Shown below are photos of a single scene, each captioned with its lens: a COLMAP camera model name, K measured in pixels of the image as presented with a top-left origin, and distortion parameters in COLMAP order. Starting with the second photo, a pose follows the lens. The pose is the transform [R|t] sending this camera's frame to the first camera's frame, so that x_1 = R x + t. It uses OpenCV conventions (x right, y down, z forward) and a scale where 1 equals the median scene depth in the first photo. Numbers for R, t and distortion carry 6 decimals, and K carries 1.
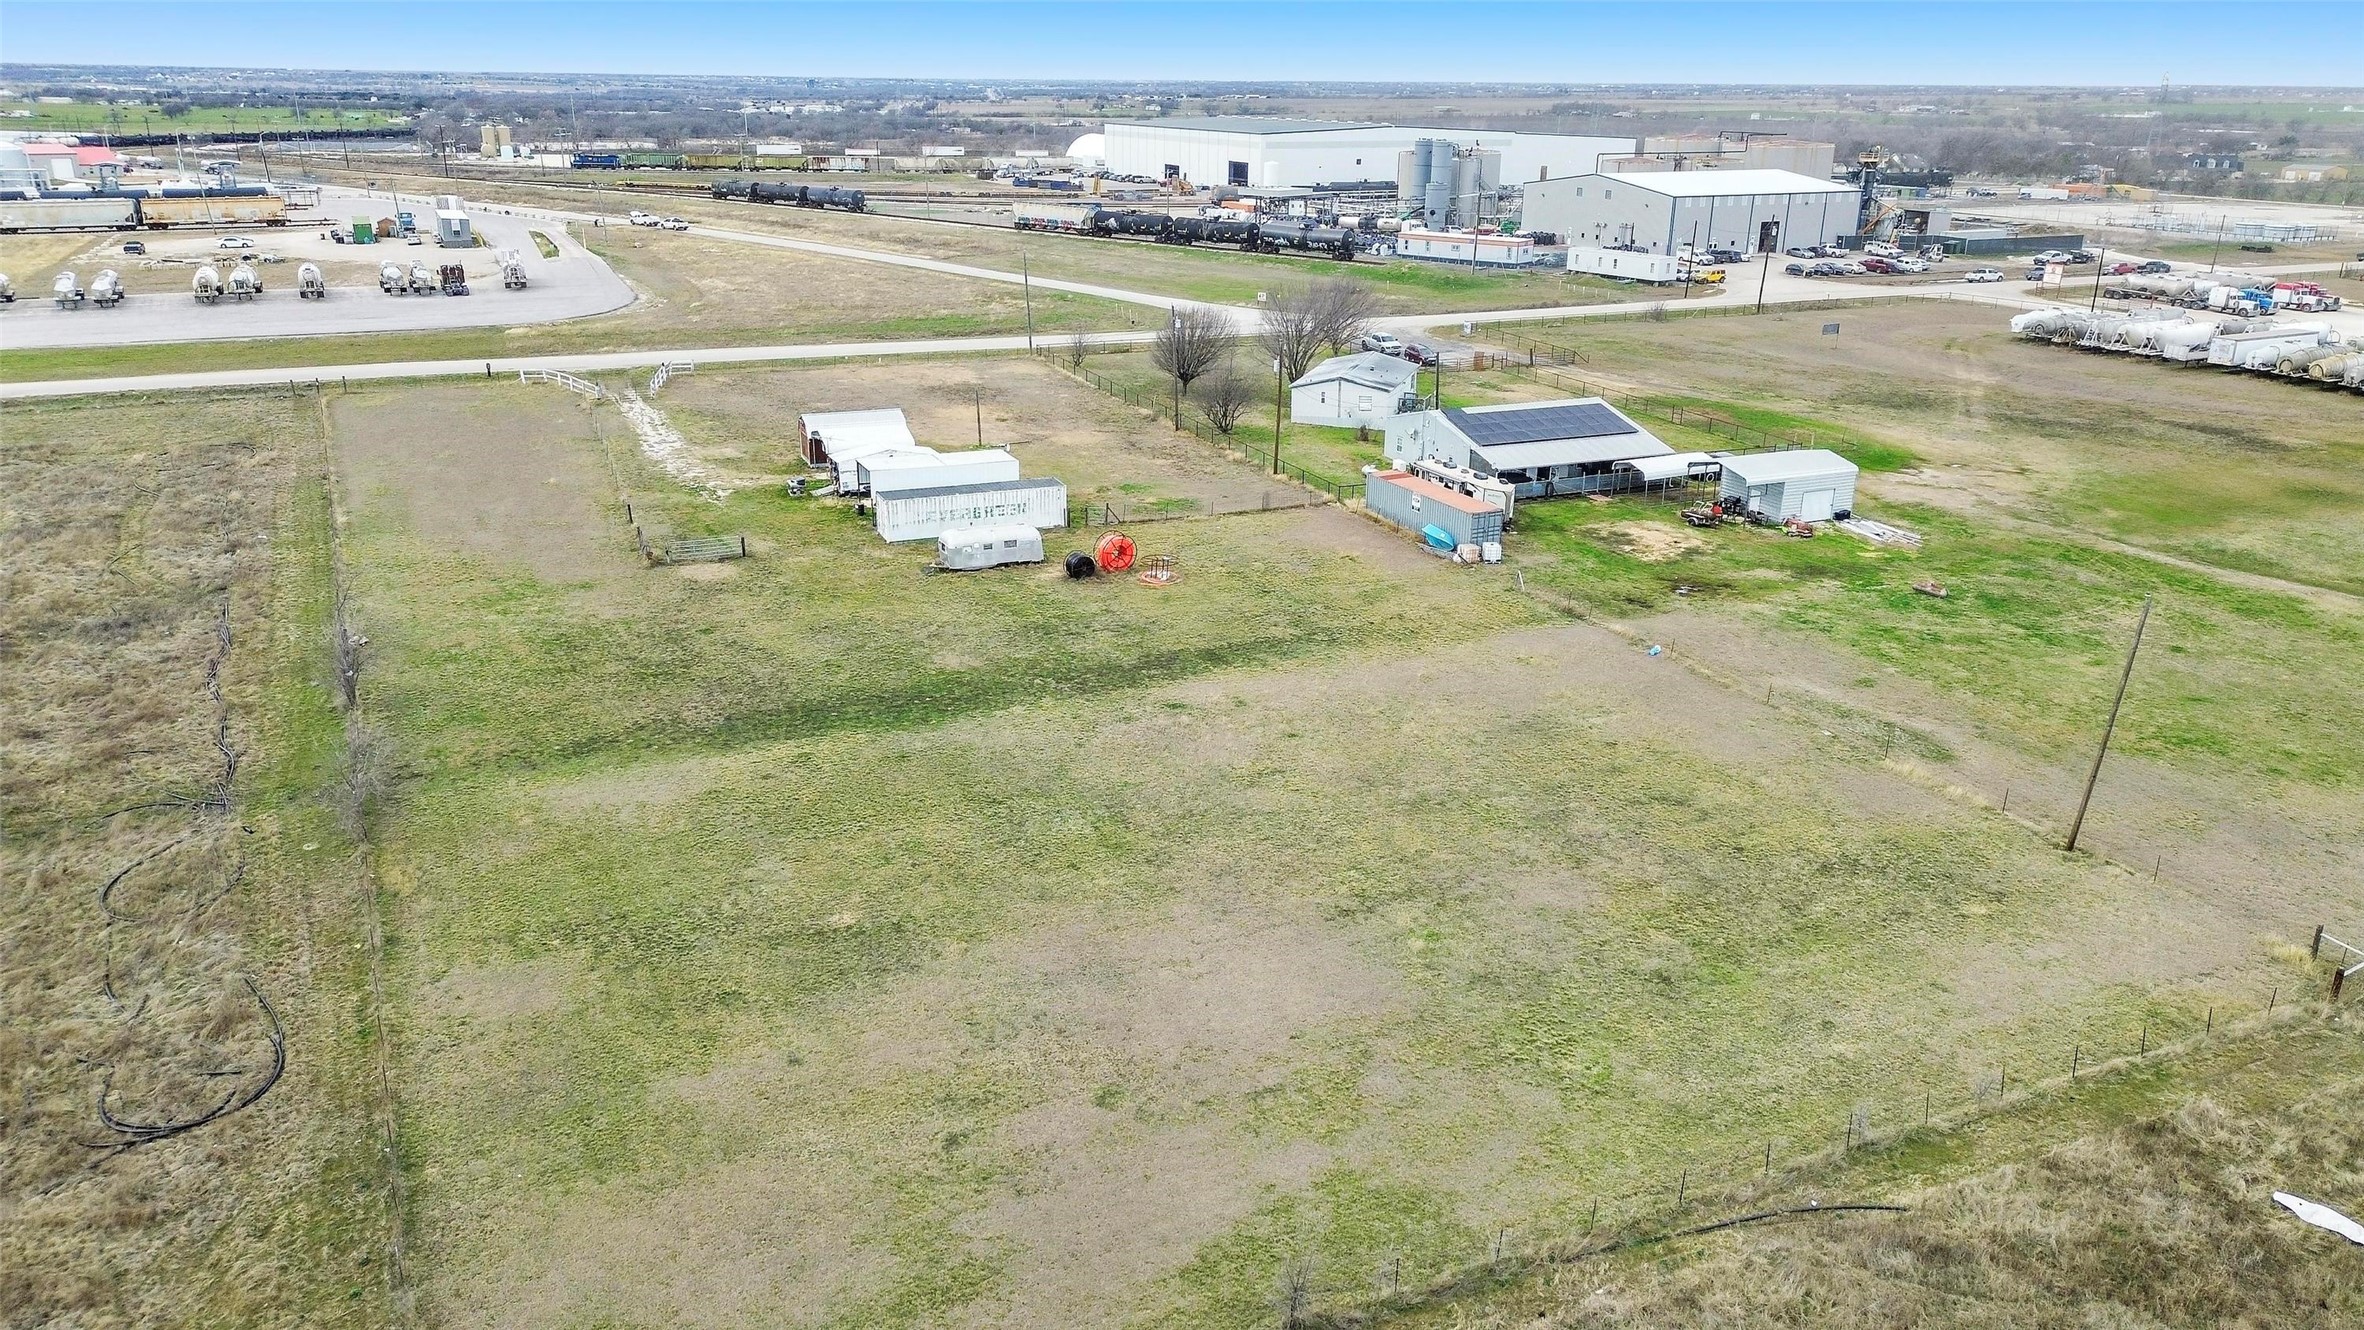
lens RADIAL K [[1659.2, 0, 1168.0], [0, 1659.2, 659.0], [0, 0, 1]] dist [0.067910, -0.065640]
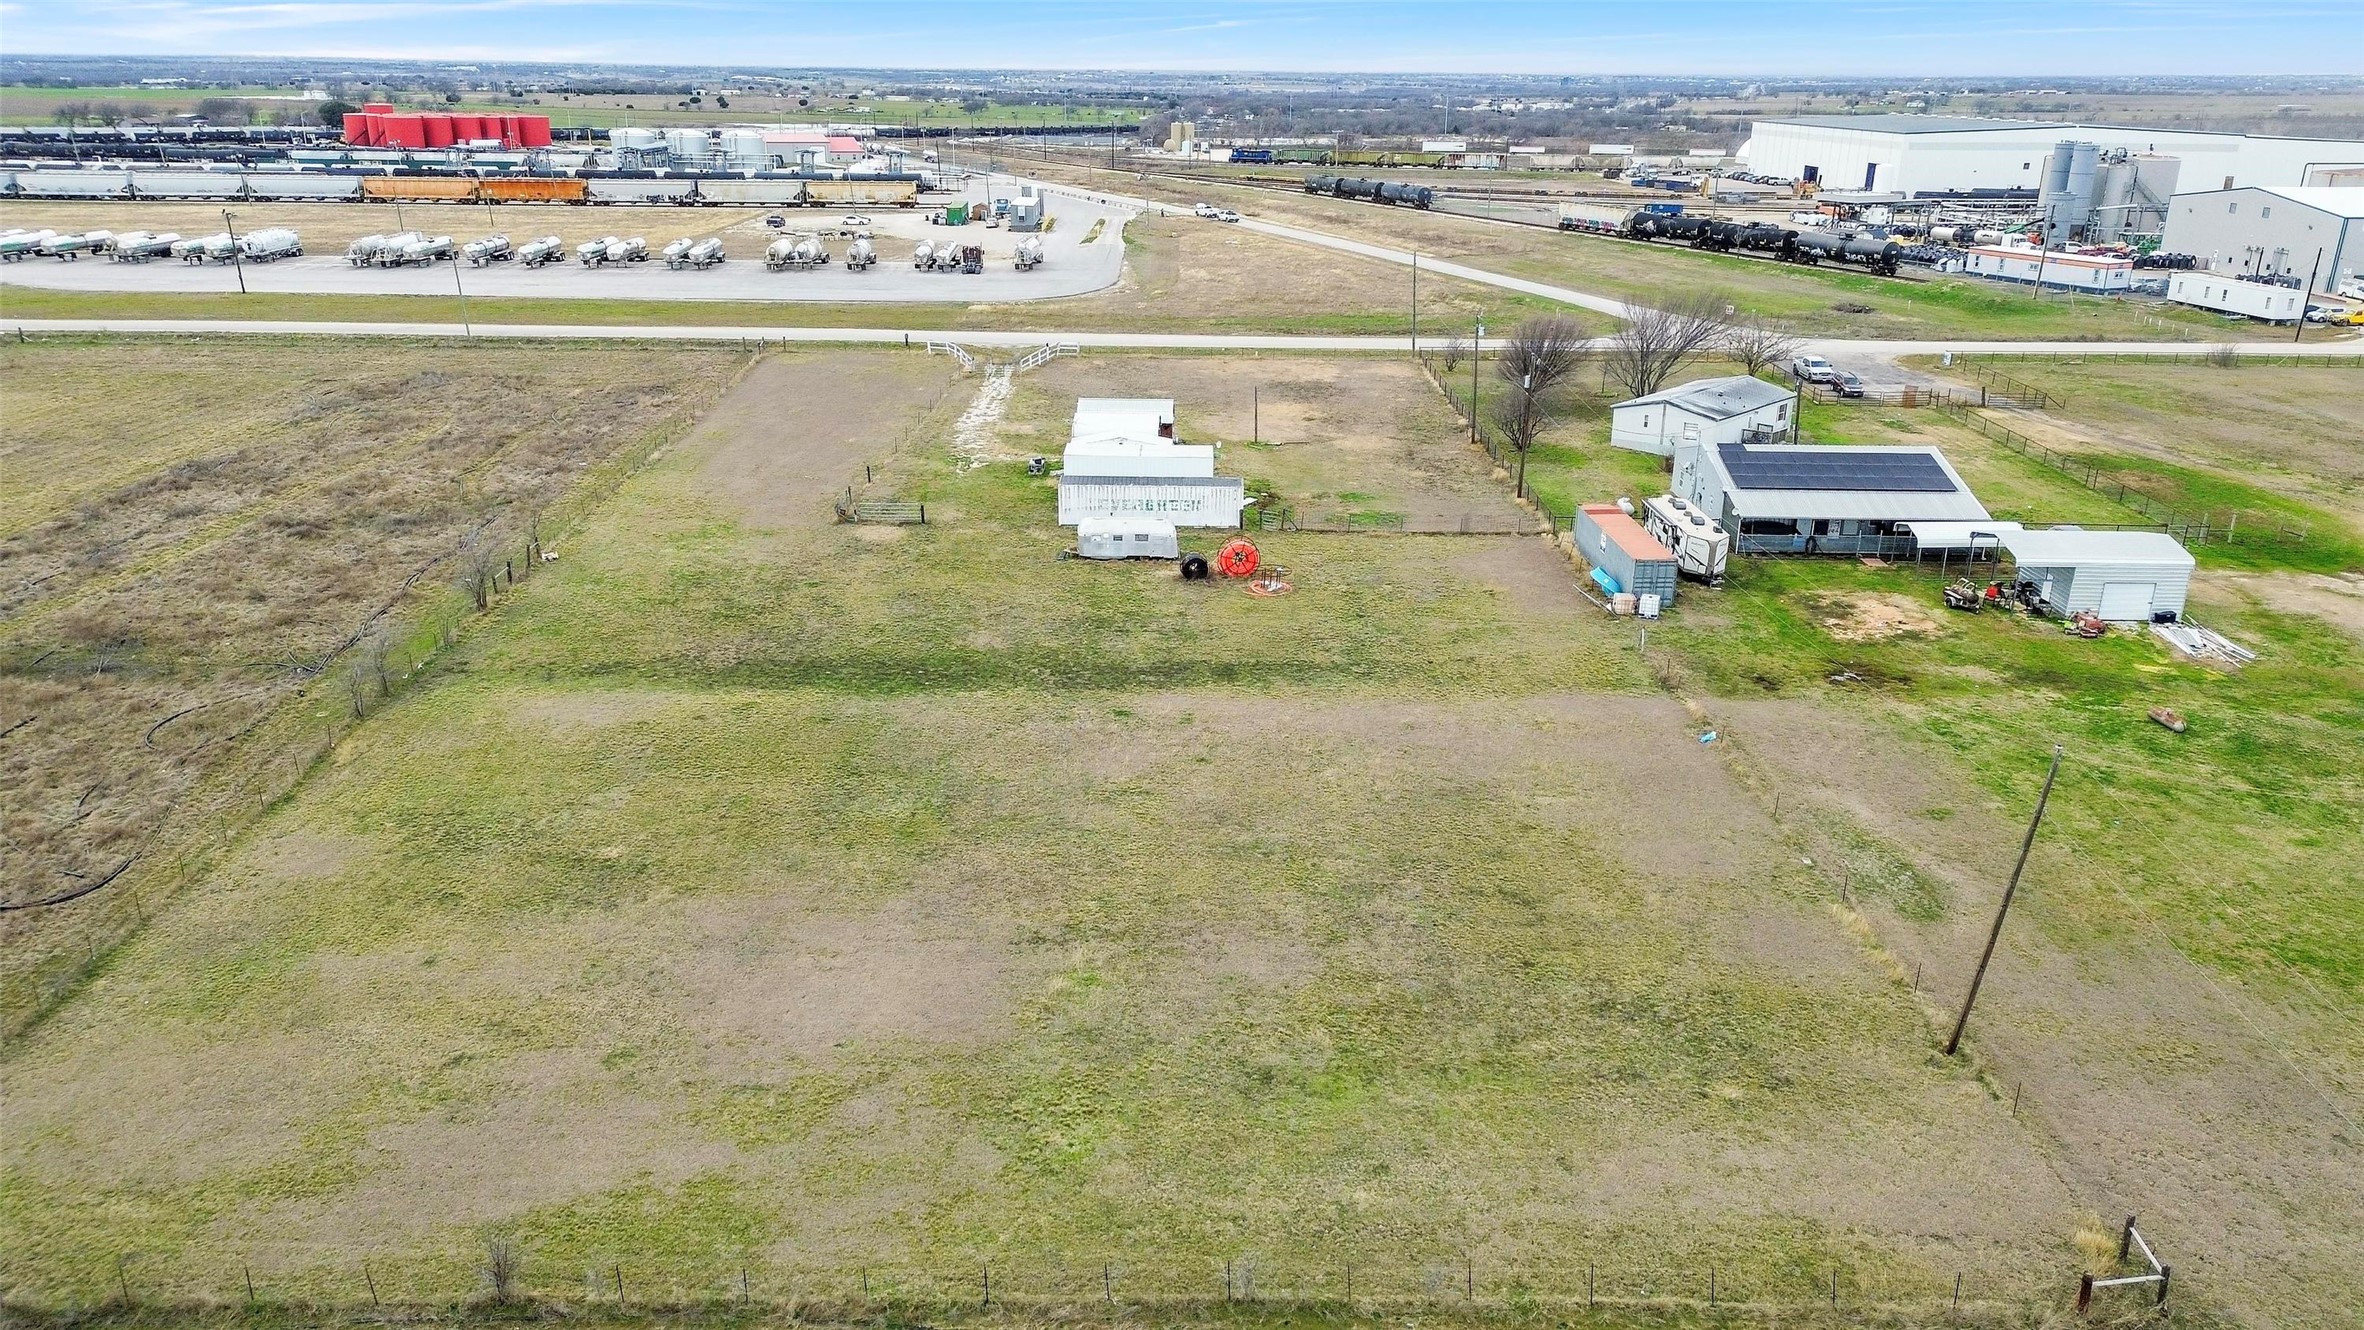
lens RADIAL K [[1659.2, 0, 1176.4], [0, 1659.2, 671.5], [0, 0, 1]] dist [0.067910, -0.065640]
pose [[0.911885, 0.138989, -0.386196, 0.152538], [-0.135983, 0.990084, 0.035241, -0.013051], [0.387265, 0.020380, 0.921743, 0.042025]]
